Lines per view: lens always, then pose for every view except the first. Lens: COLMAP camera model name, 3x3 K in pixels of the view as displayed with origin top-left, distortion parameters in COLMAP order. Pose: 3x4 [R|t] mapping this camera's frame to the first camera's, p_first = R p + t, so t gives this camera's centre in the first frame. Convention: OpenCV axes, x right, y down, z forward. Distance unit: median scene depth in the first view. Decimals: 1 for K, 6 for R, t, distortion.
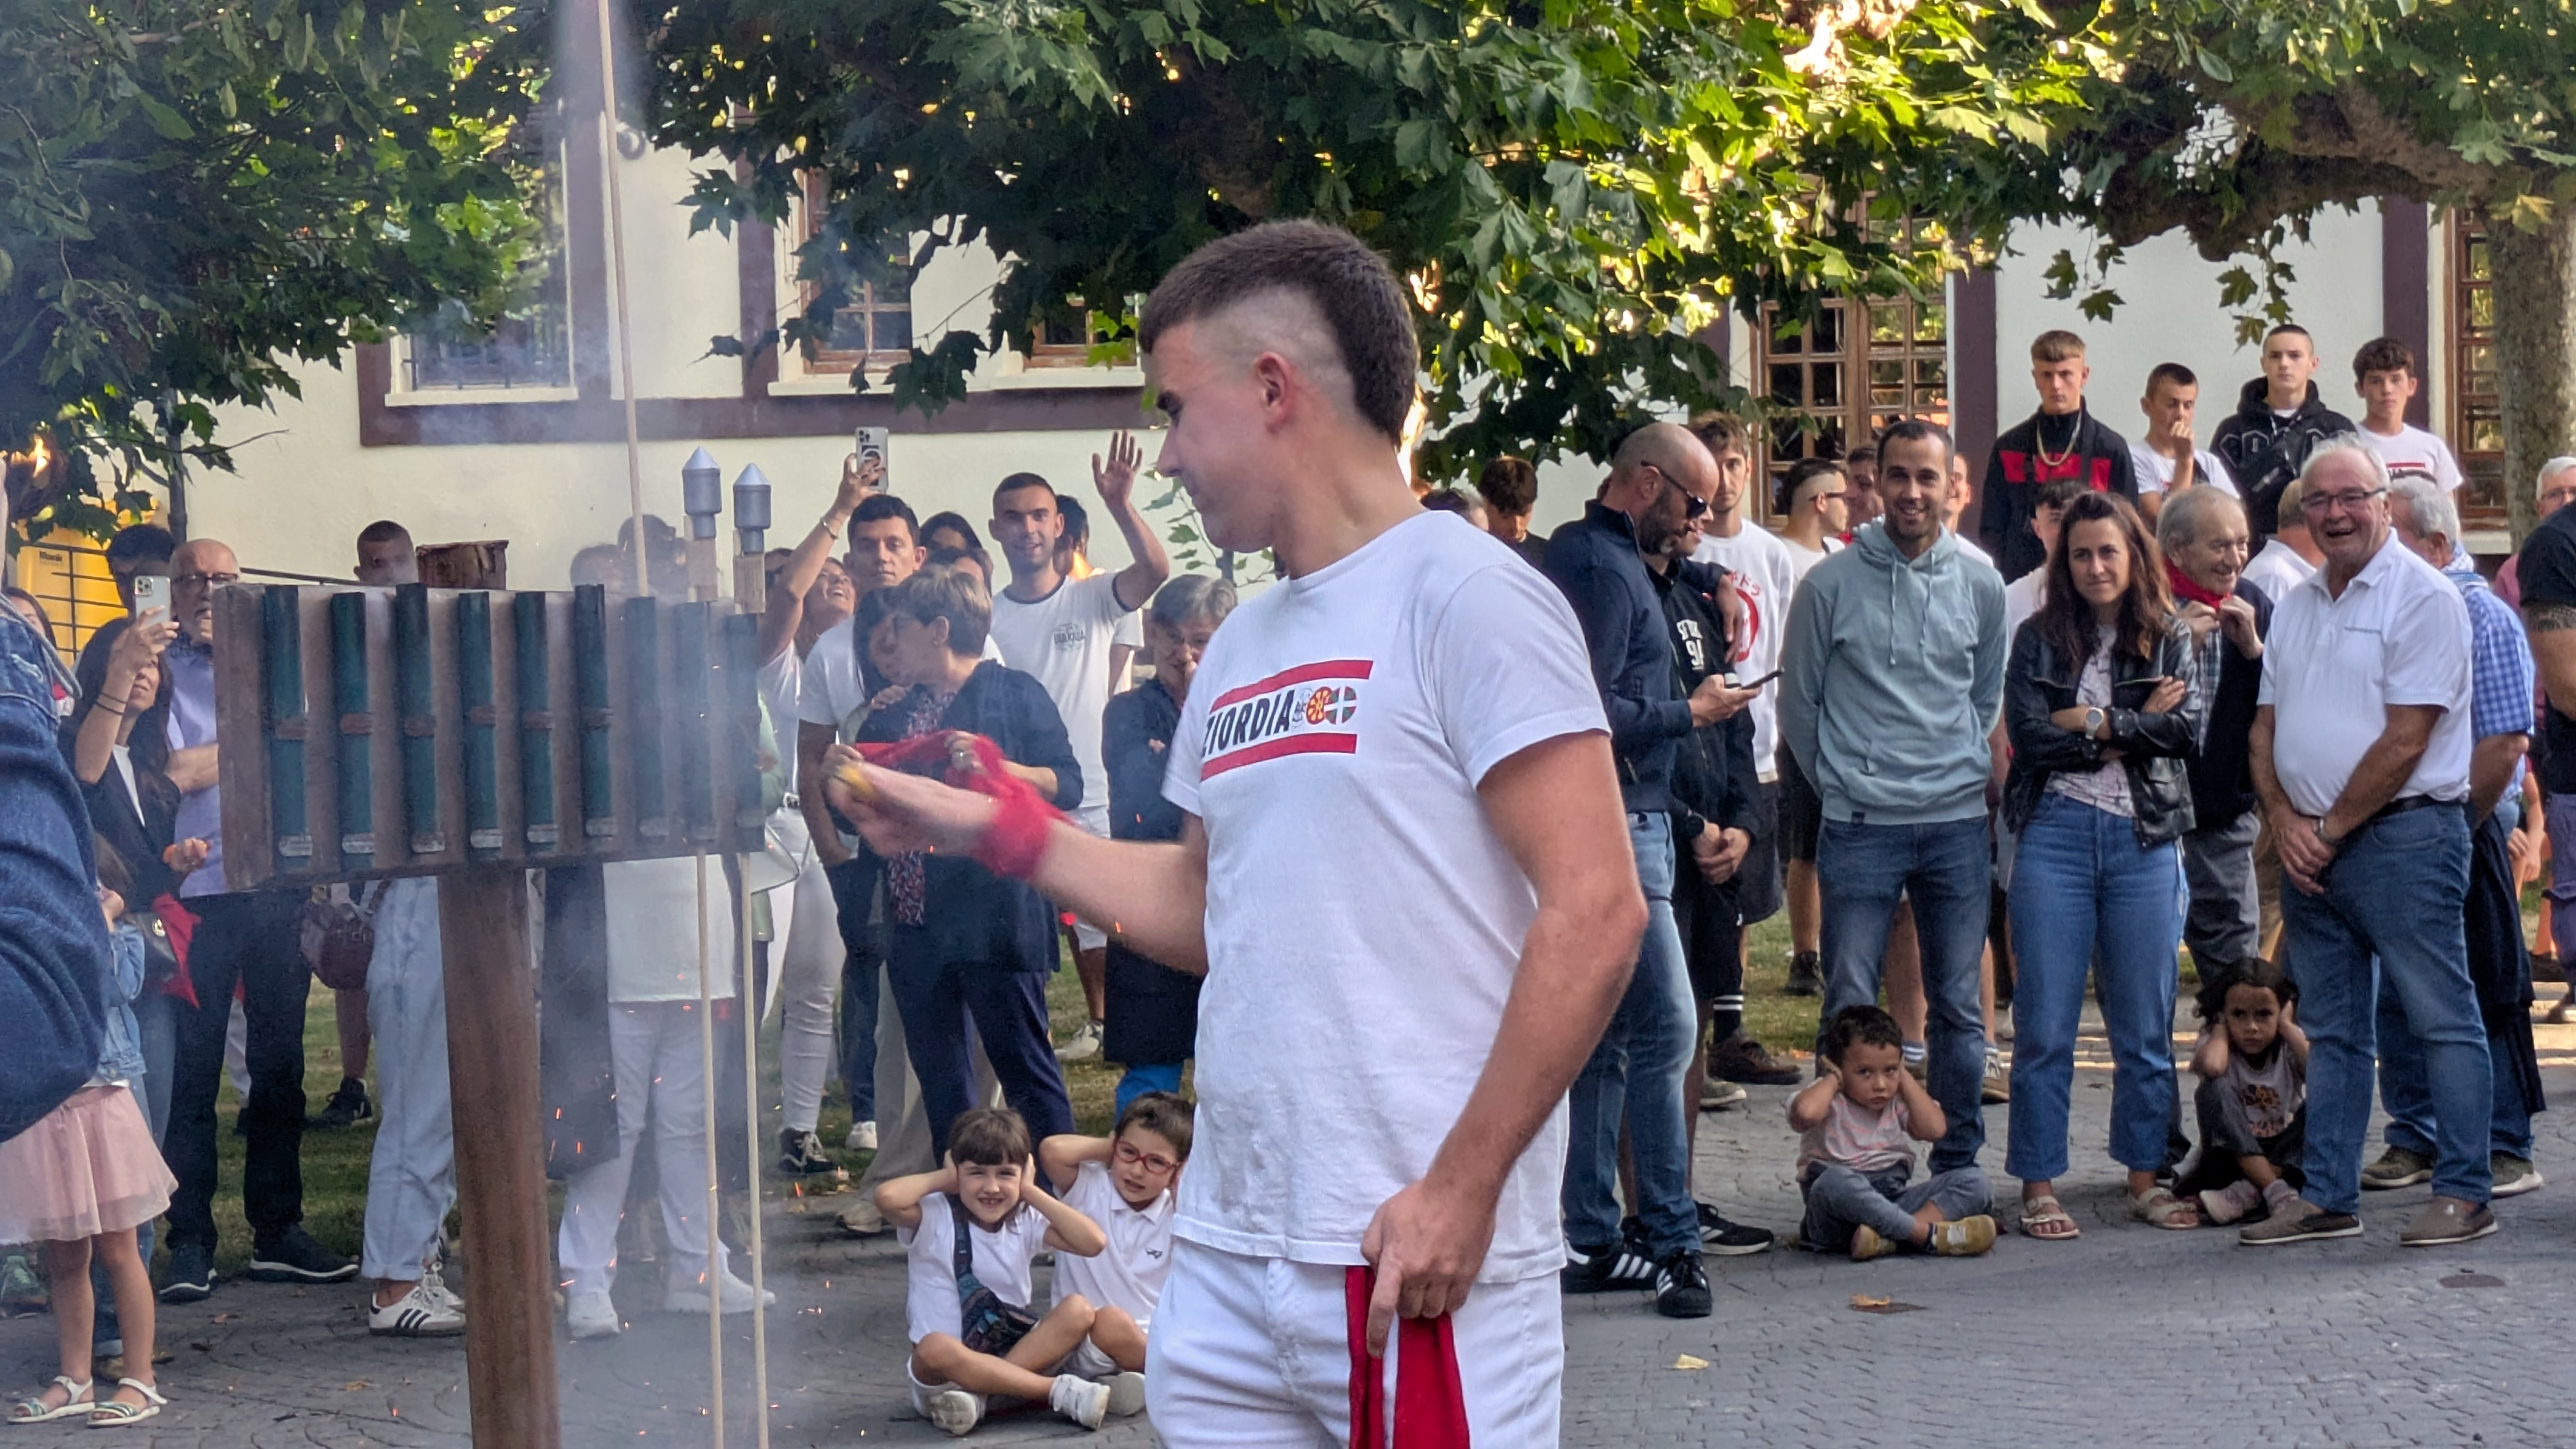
lens RADIAL K [[5075.6, 0, 1286.8], [0, 5075.6, 793.2], [0, 0, 1]] dist [0.024063, -0.036661]
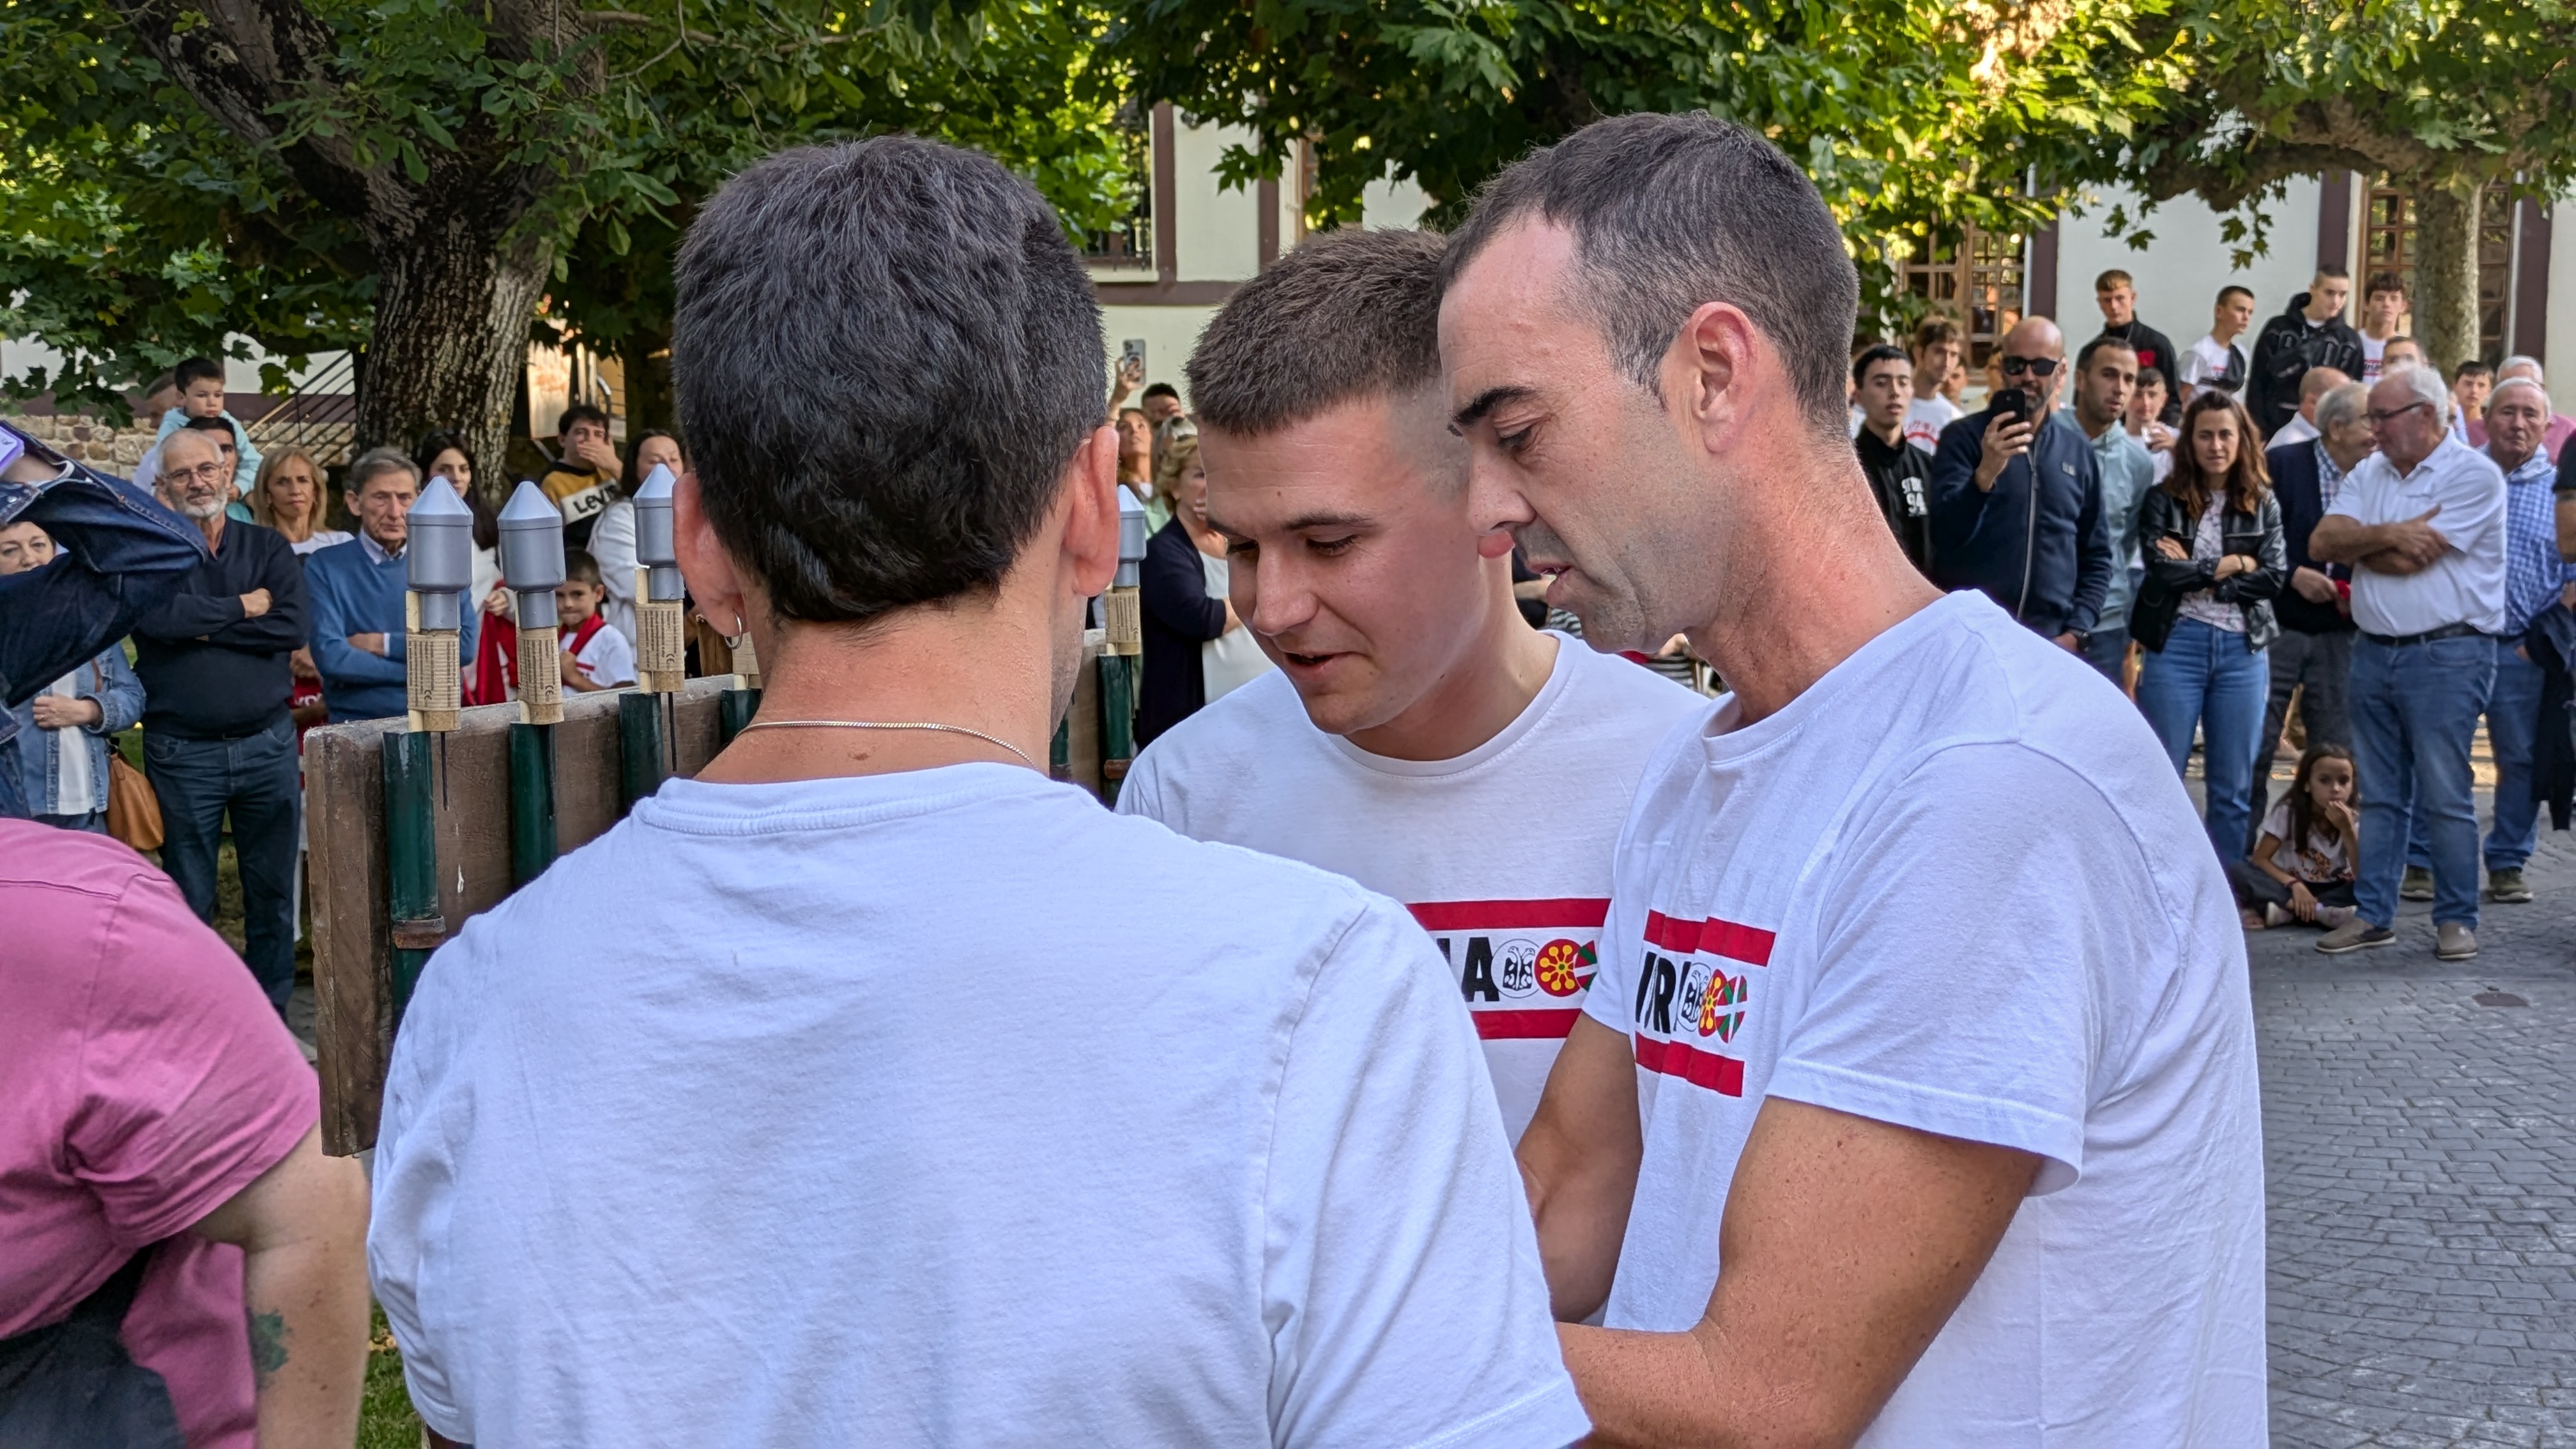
lens RADIAL K [[2912.7, 0, 1288.0], [0, 2912.7, 724.5], [0, 0, 1]] dist [0.016757, -0.027522]
pose [[0.994833, 0.033245, -0.095929, -0.007172], [-0.025906, 0.996713, 0.076761, -0.015404], [0.098165, -0.073879, 0.992424, 0.124214]]
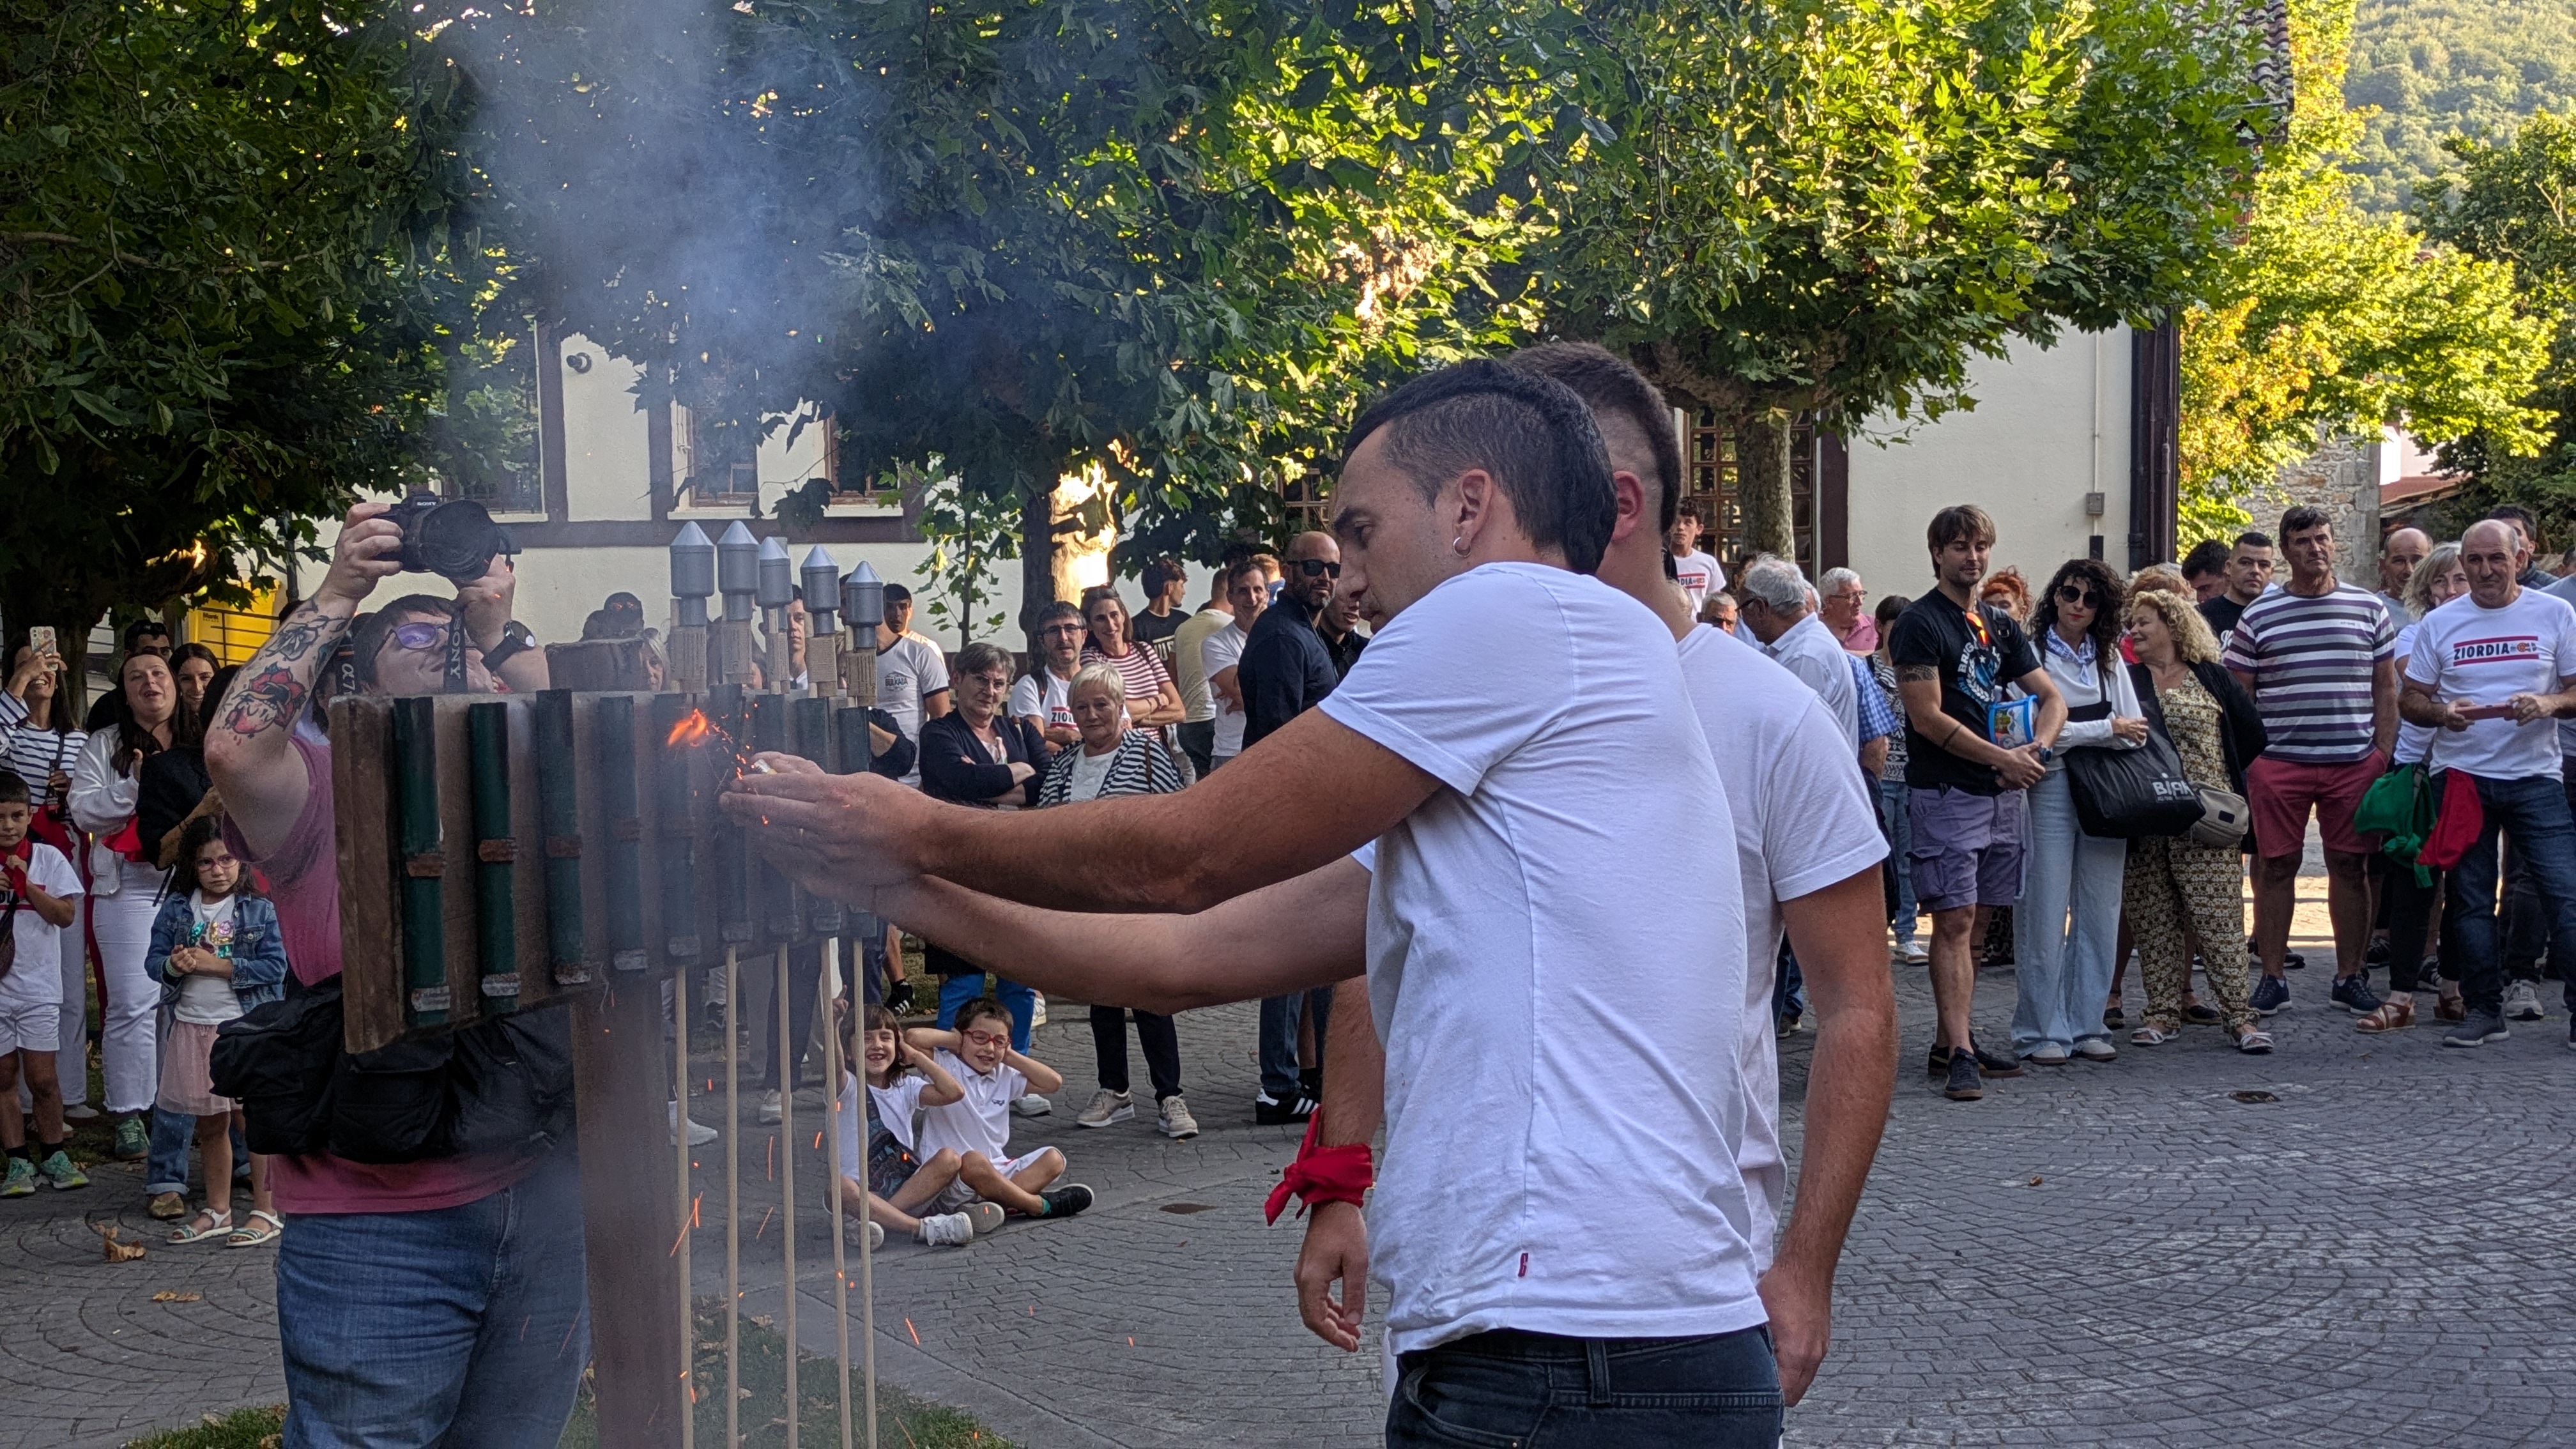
lens RADIAL K [[2874.5, 0, 1291.7], [0, 2874.5, 774.2], [0, 0, 1]] dist [0.030088, -0.040684]
pose [[0.992991, -0.001096, 0.118183, -0.021987], [0.000189, 0.999970, 0.007690, -0.006518], [-0.118188, -0.007613, 0.992962, 0.101264]]
